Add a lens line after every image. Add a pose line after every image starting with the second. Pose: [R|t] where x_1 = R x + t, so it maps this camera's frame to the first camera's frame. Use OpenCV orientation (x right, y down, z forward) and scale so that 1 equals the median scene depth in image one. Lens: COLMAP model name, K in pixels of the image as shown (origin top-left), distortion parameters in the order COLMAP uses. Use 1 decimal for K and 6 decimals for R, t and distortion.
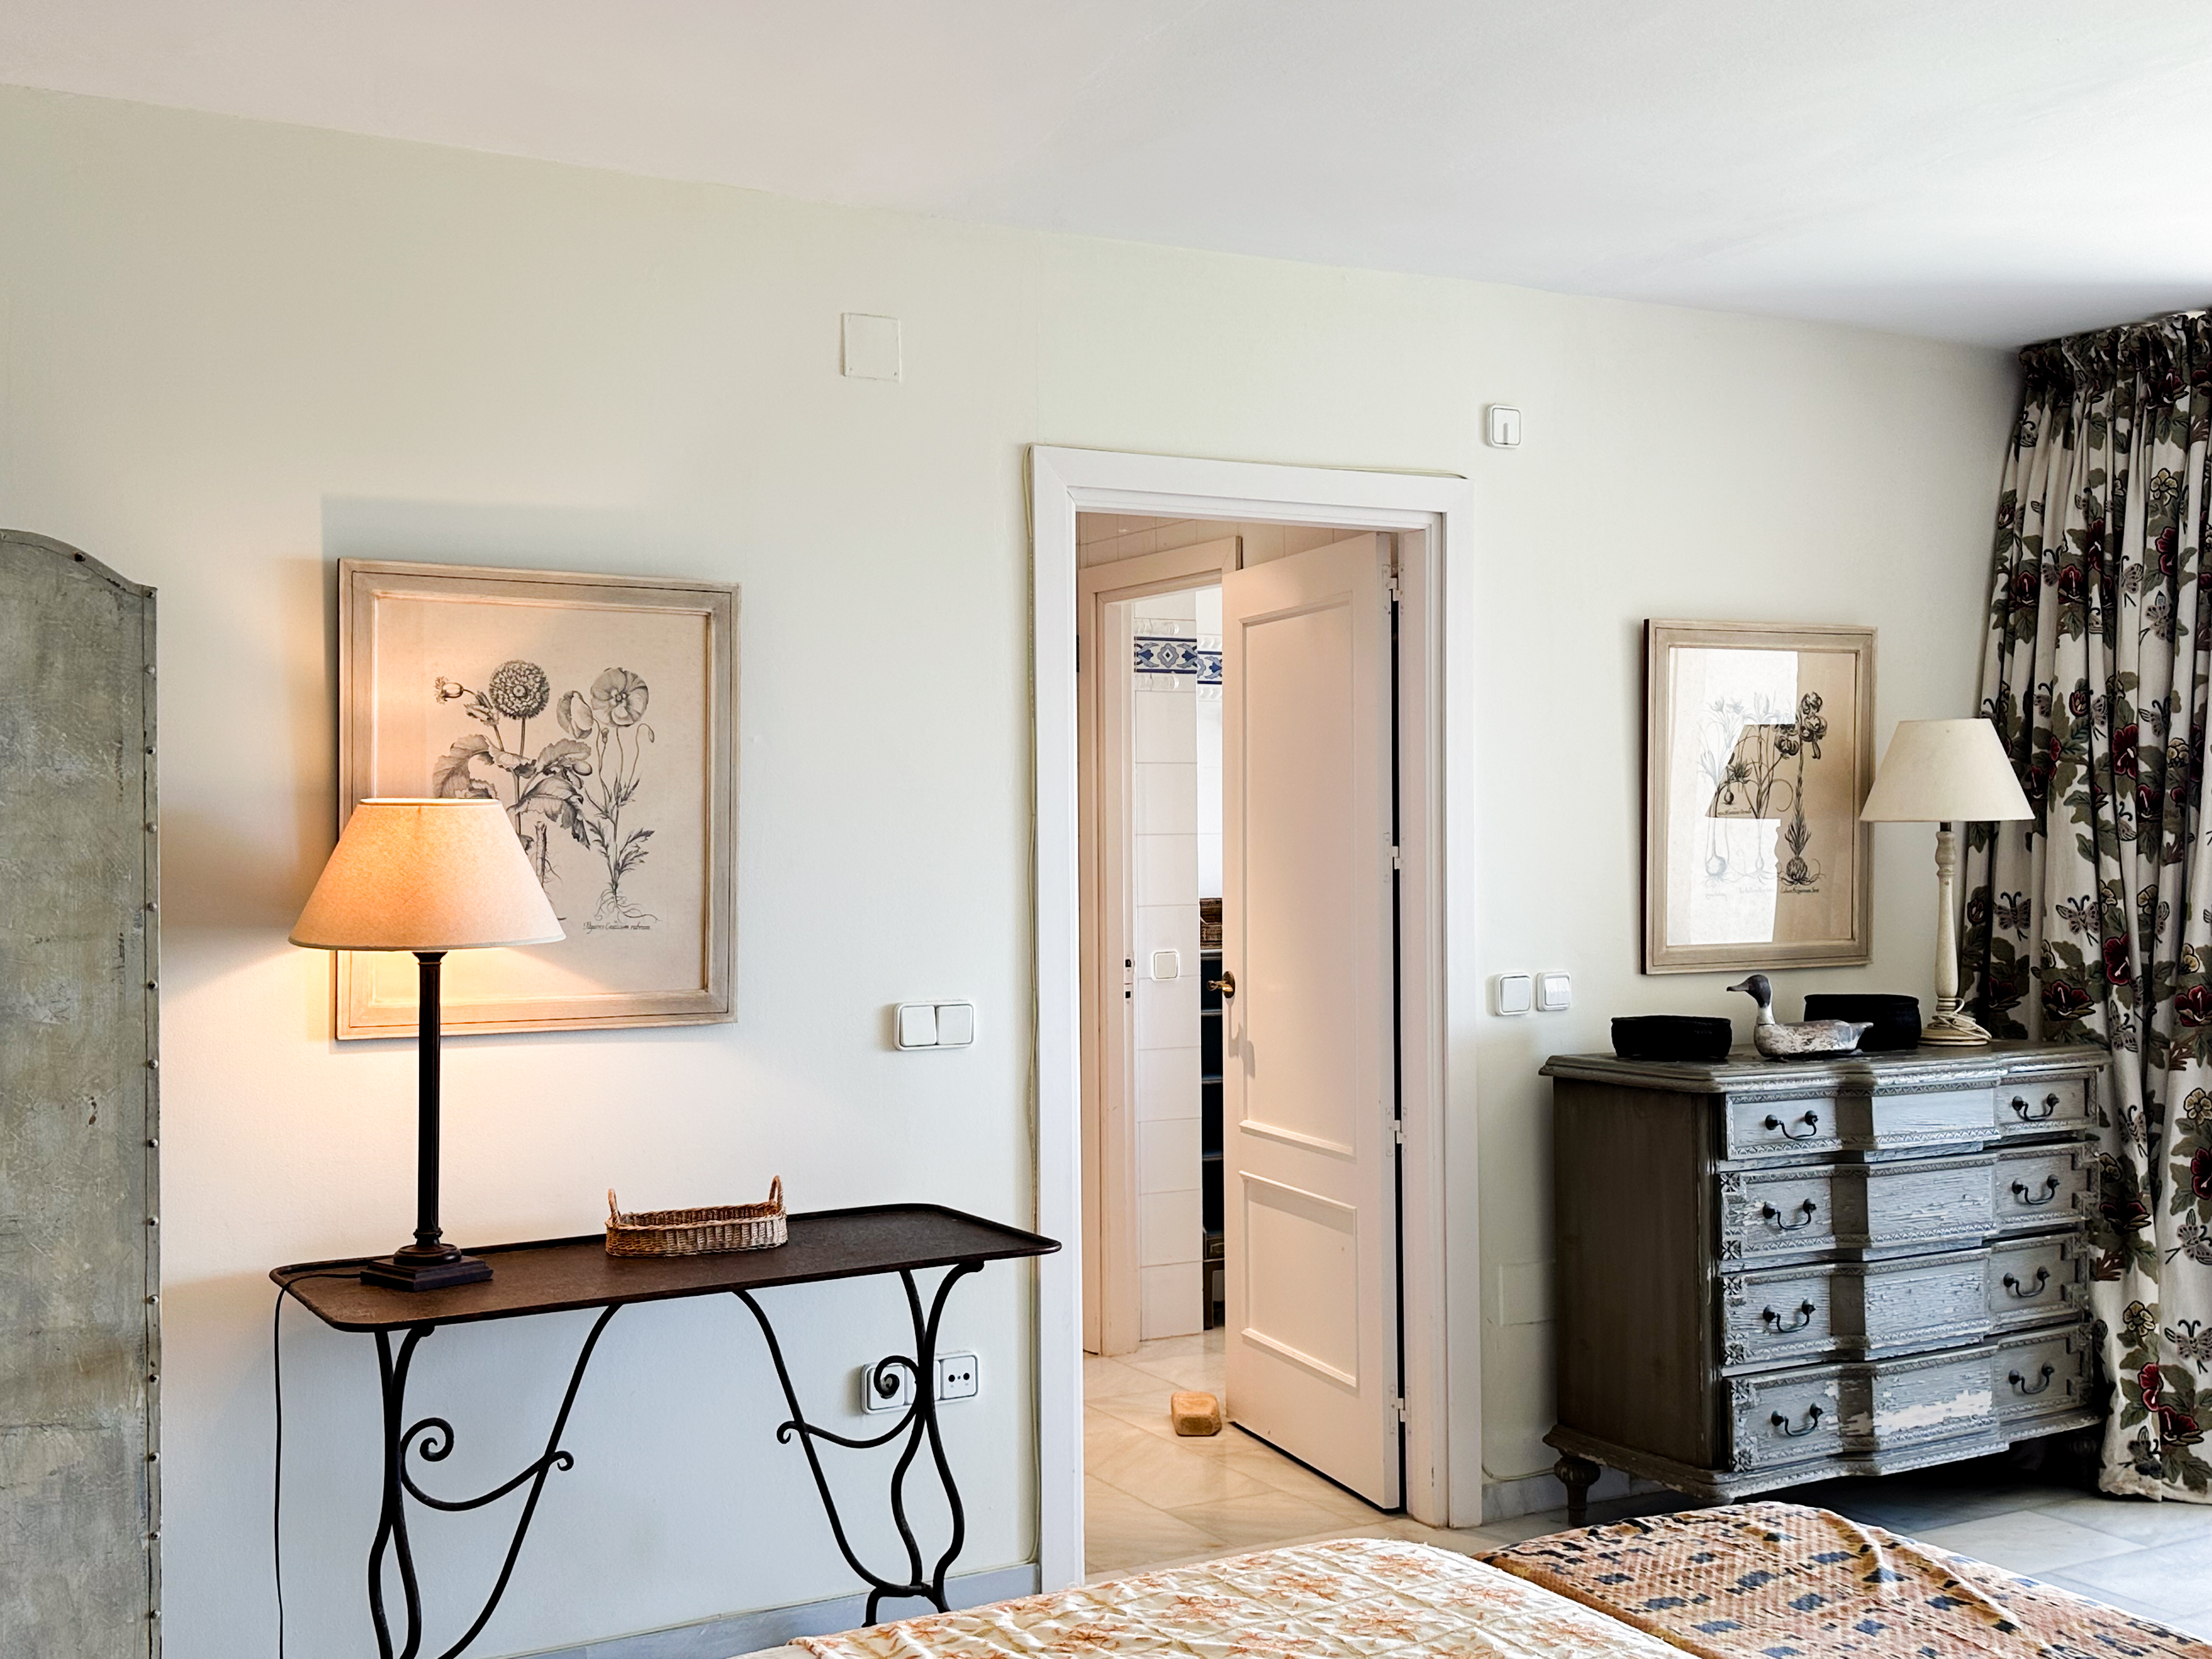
lens RADIAL K [[2397.2, 0, 1104.3], [0, 2397.2, 823.4], [0, 0, 1]] dist [0.037181, 0.000000]
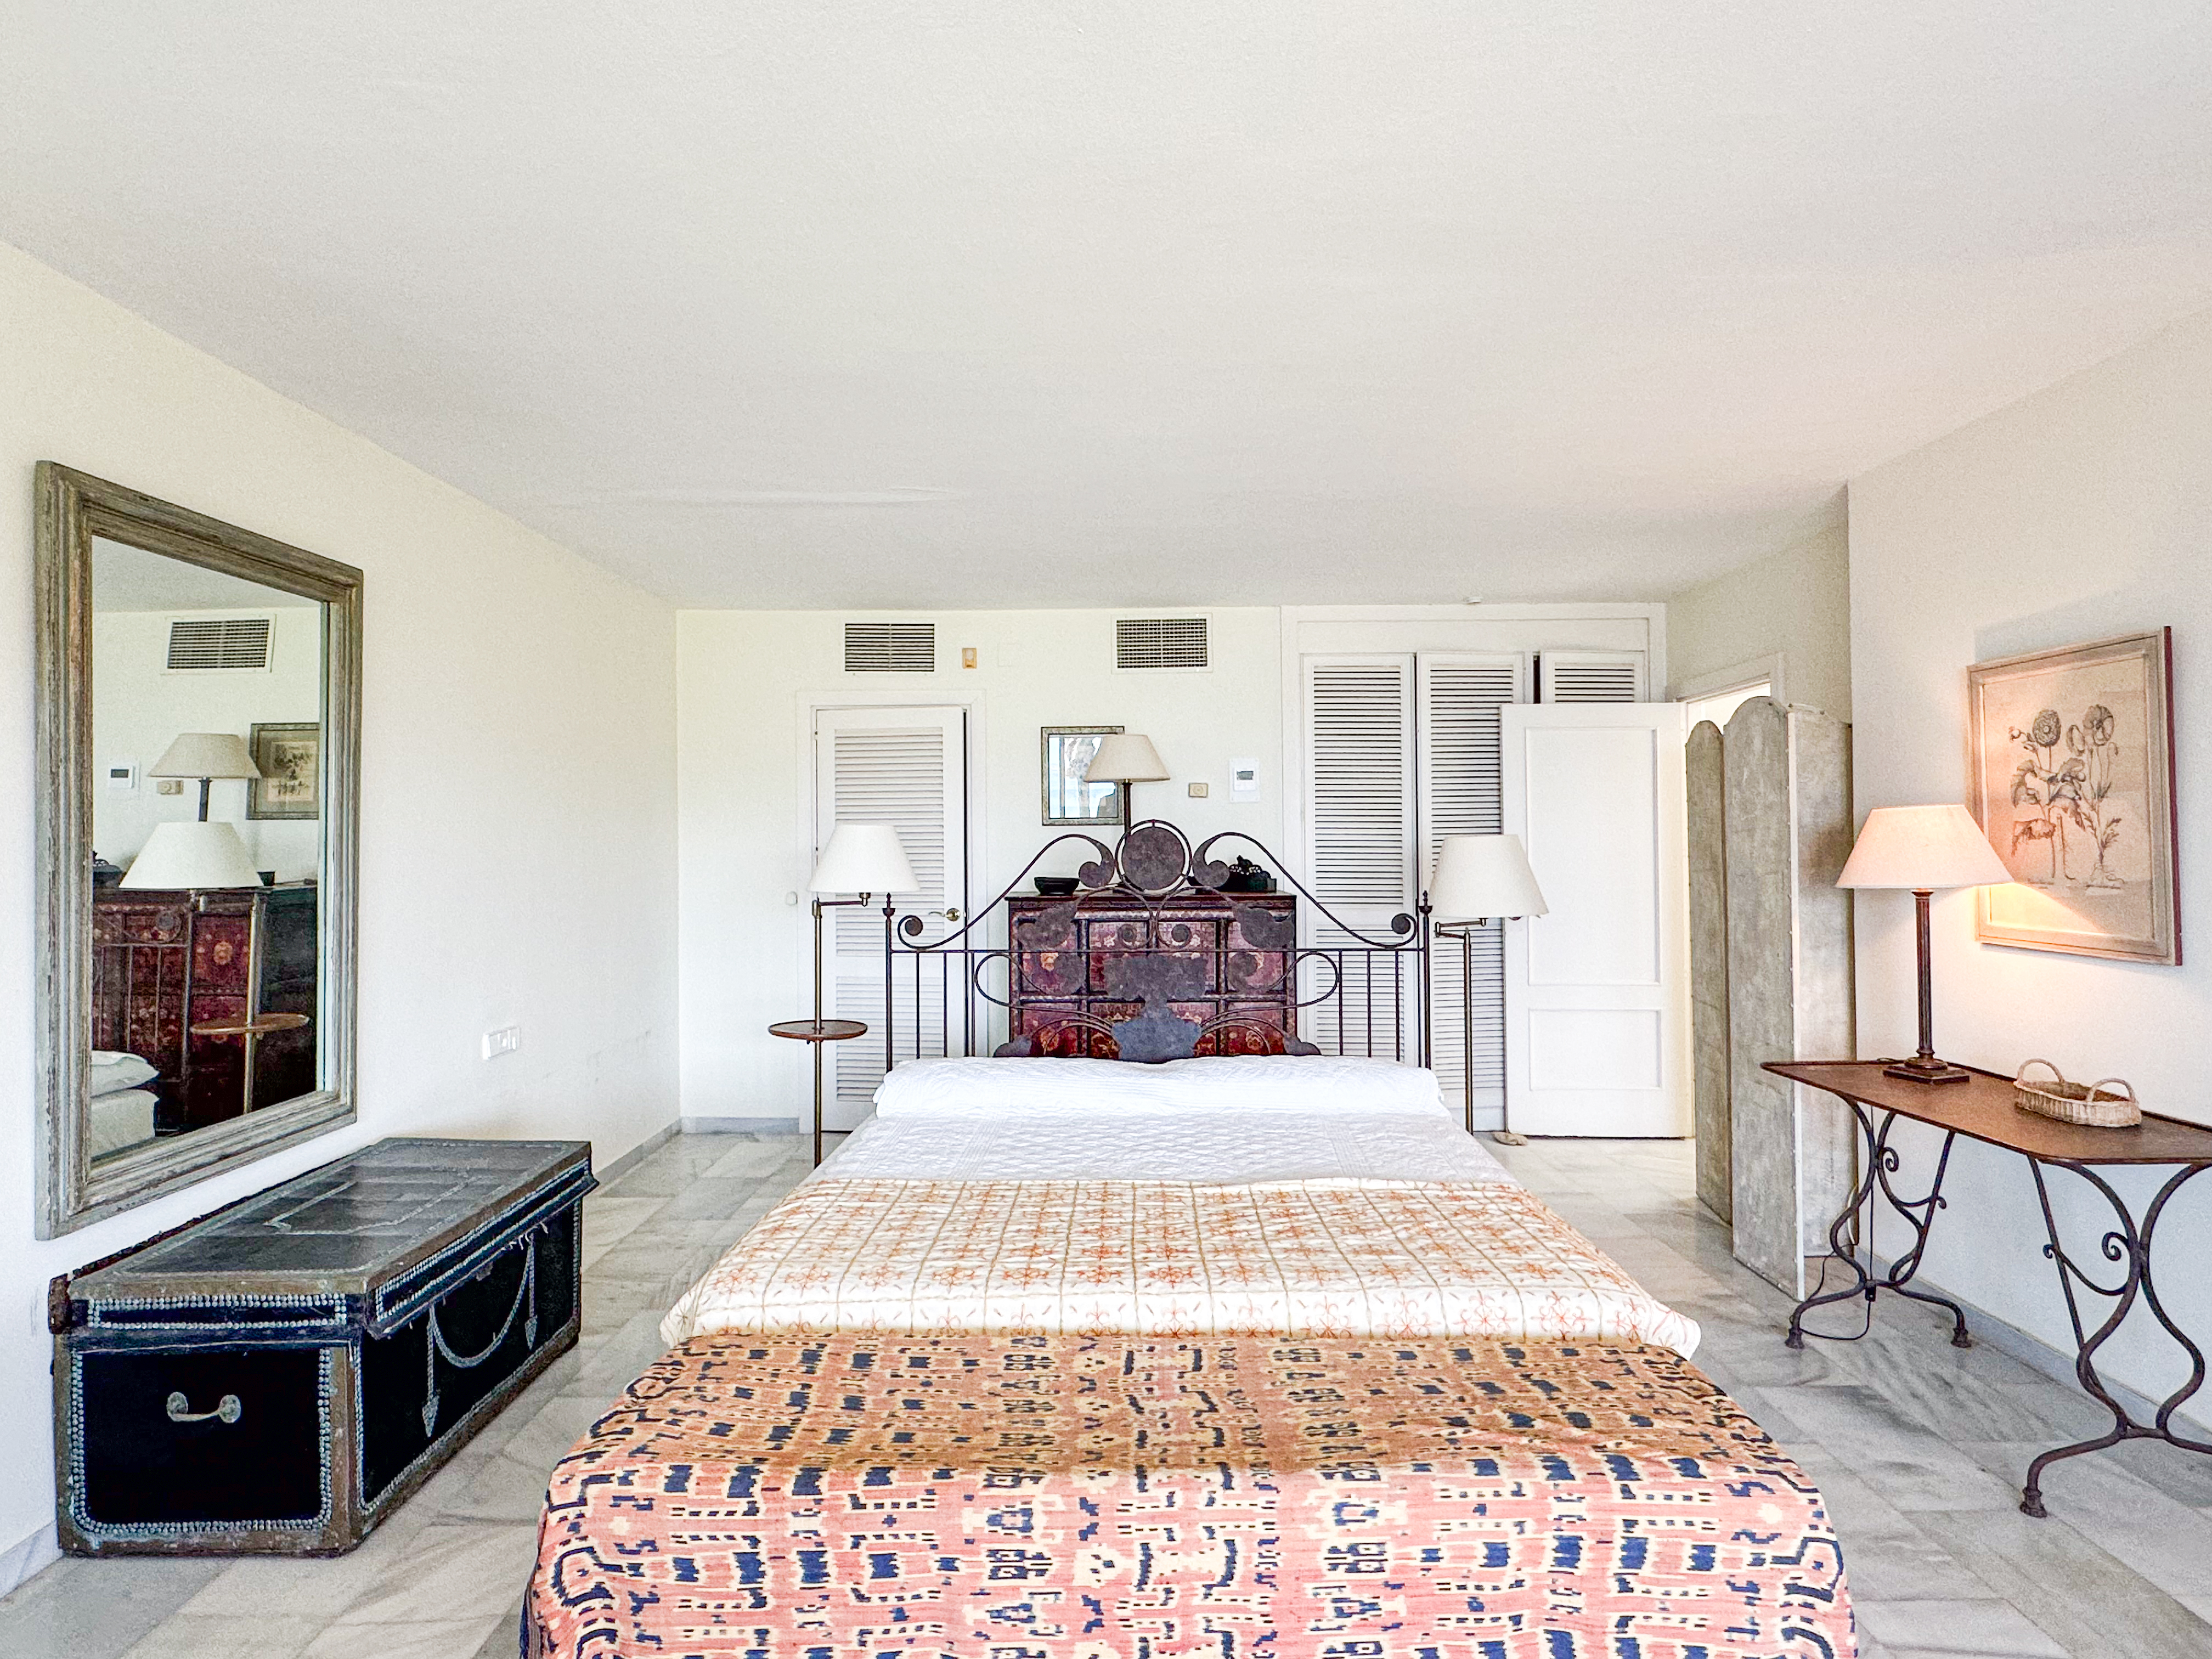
lens RADIAL K [[1288.2, 0, 1105.2], [0, 1288.2, 830.8], [0, 0, 1]] dist [-0.033013, 0.002677]
pose [[-0.506107, -0.007550, -0.862438, 0.757248], [-0.001816, 0.999969, -0.007689, 0.017432], [0.862469, -0.002326, -0.506105, 0.882934]]
